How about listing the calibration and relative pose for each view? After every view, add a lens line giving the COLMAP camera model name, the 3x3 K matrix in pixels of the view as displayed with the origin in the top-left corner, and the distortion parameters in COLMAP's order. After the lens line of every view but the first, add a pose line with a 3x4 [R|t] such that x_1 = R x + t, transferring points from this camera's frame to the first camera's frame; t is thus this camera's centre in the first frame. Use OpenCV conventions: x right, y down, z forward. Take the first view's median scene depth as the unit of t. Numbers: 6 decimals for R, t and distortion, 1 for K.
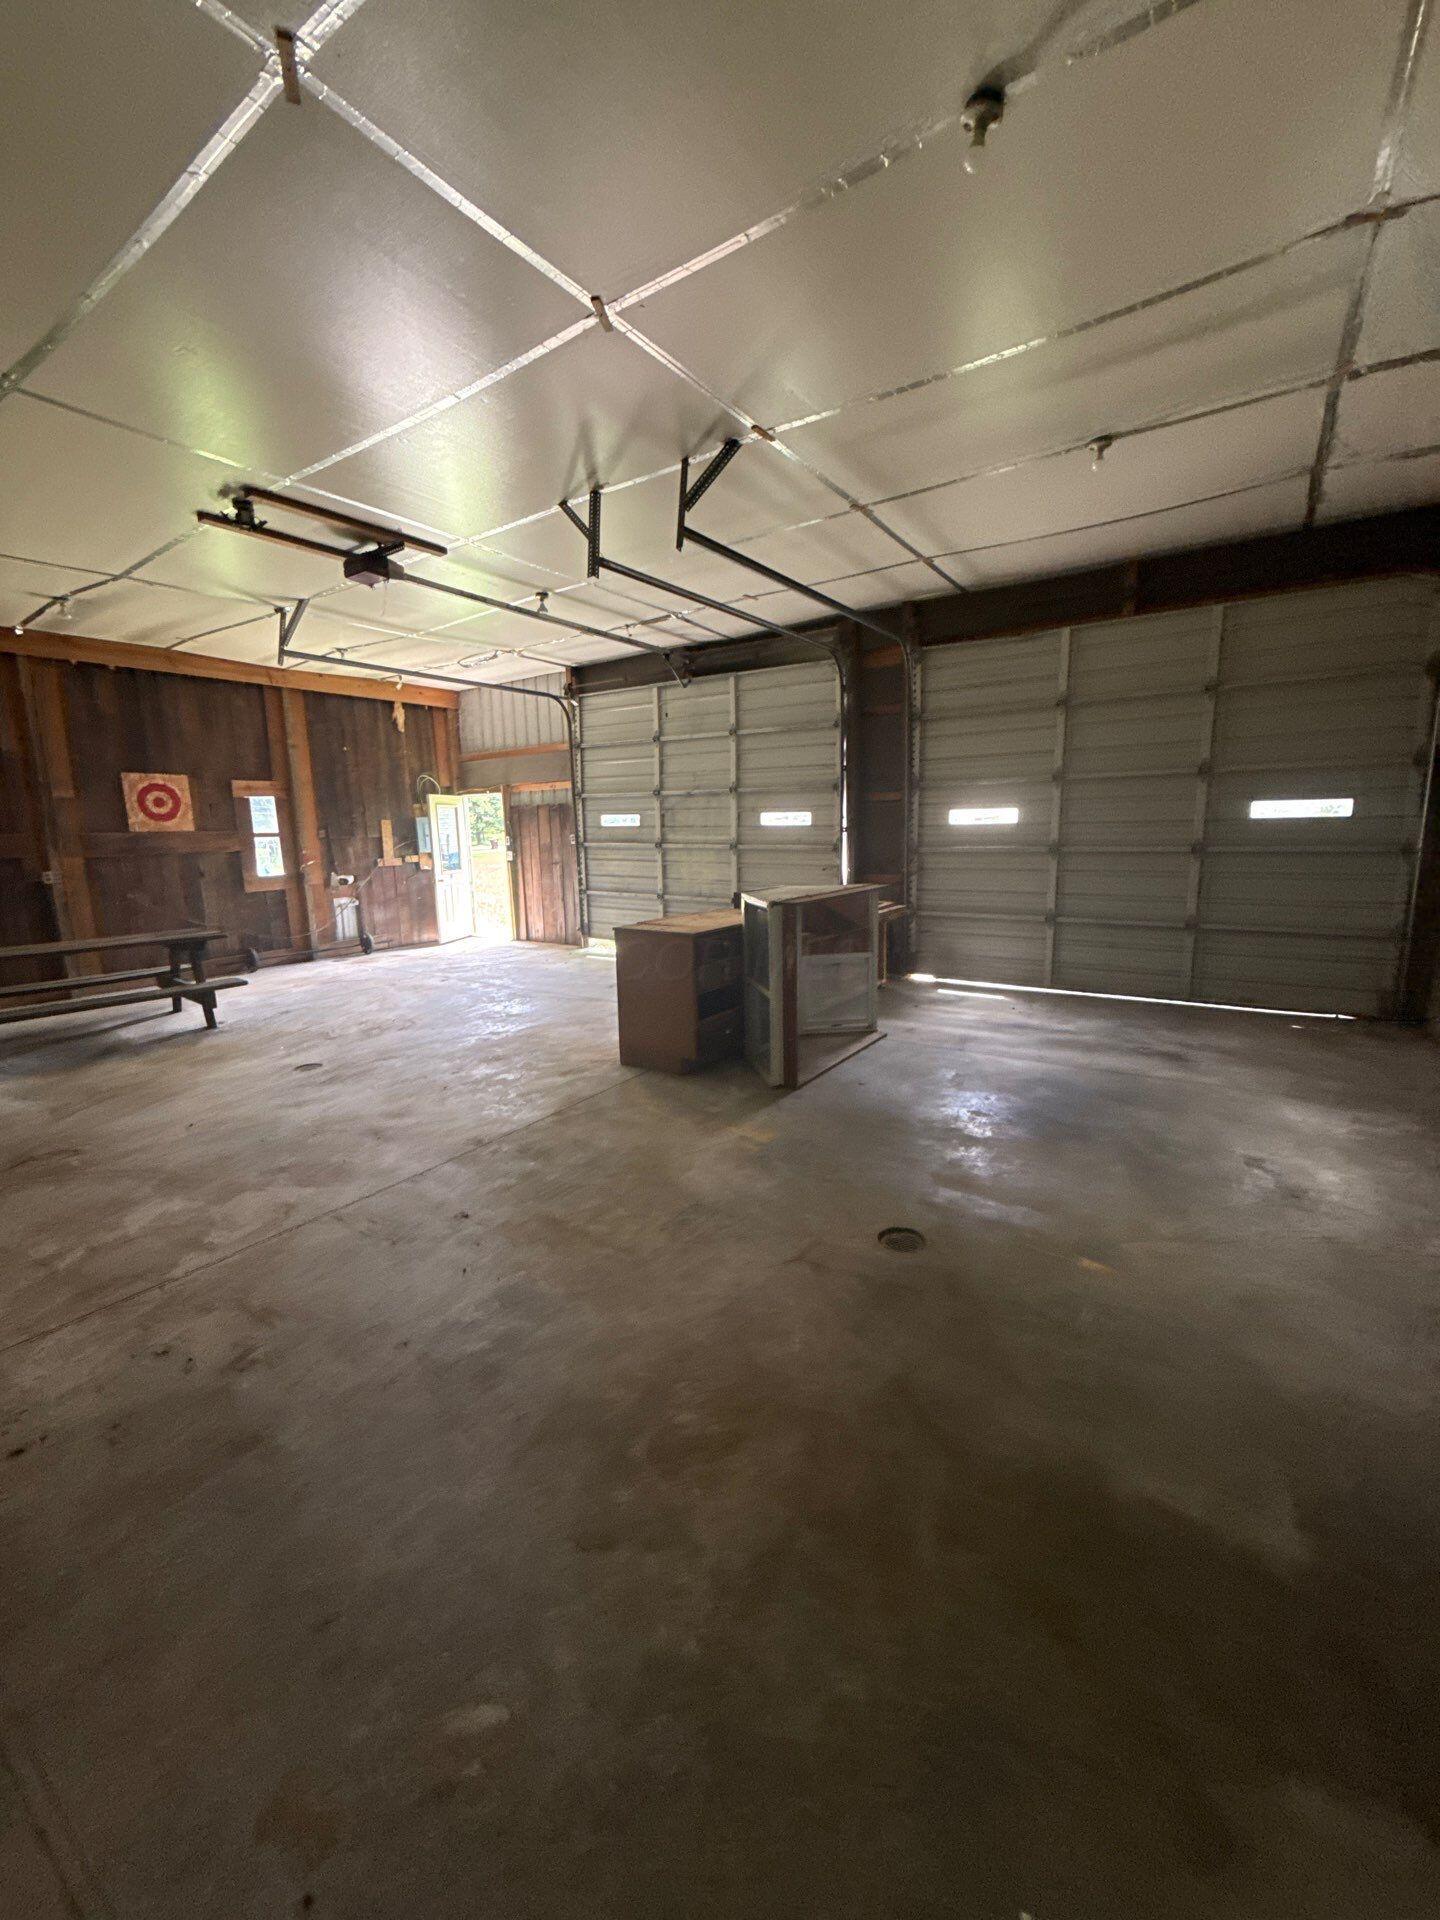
lens RADIAL K [[759.3, 0, 720.1], [0, 759.3, 956.6], [0, 0, 1]] dist [-0.001933, -0.000196]
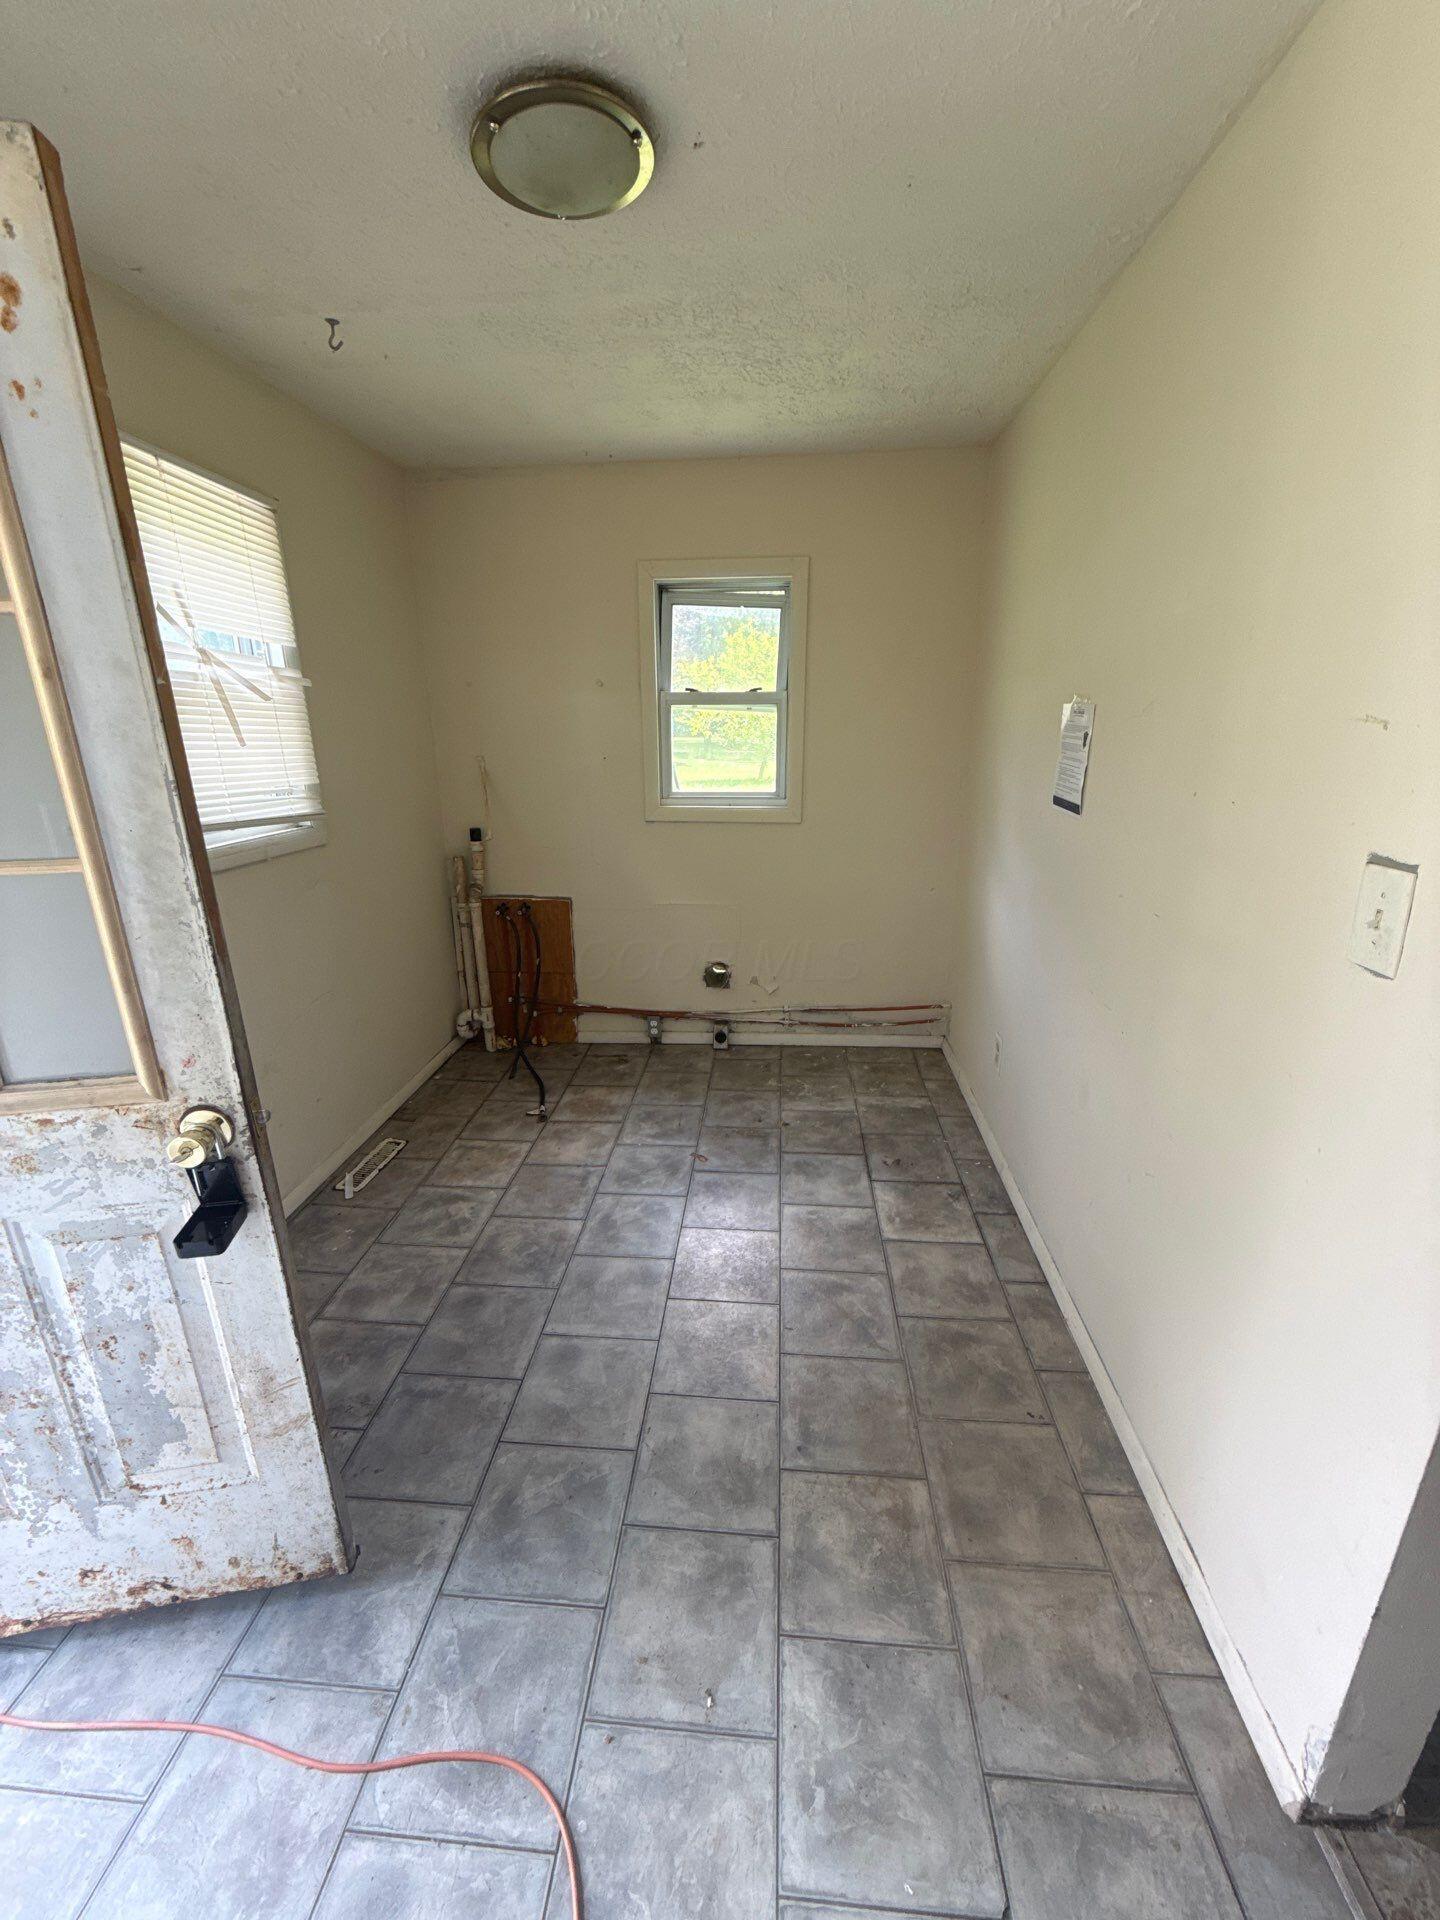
lens RADIAL K [[759.3, 0, 716.5], [0, 759.3, 963.7], [0, 0, 1]] dist [-0.001933, -0.000196]
pose [[0.502308, 0.271209, -0.821056, -0.385687], [-0.152370, 0.962443, 0.224695, -0.135423], [0.851158, 0.012238, 0.524767, 0.885320]]
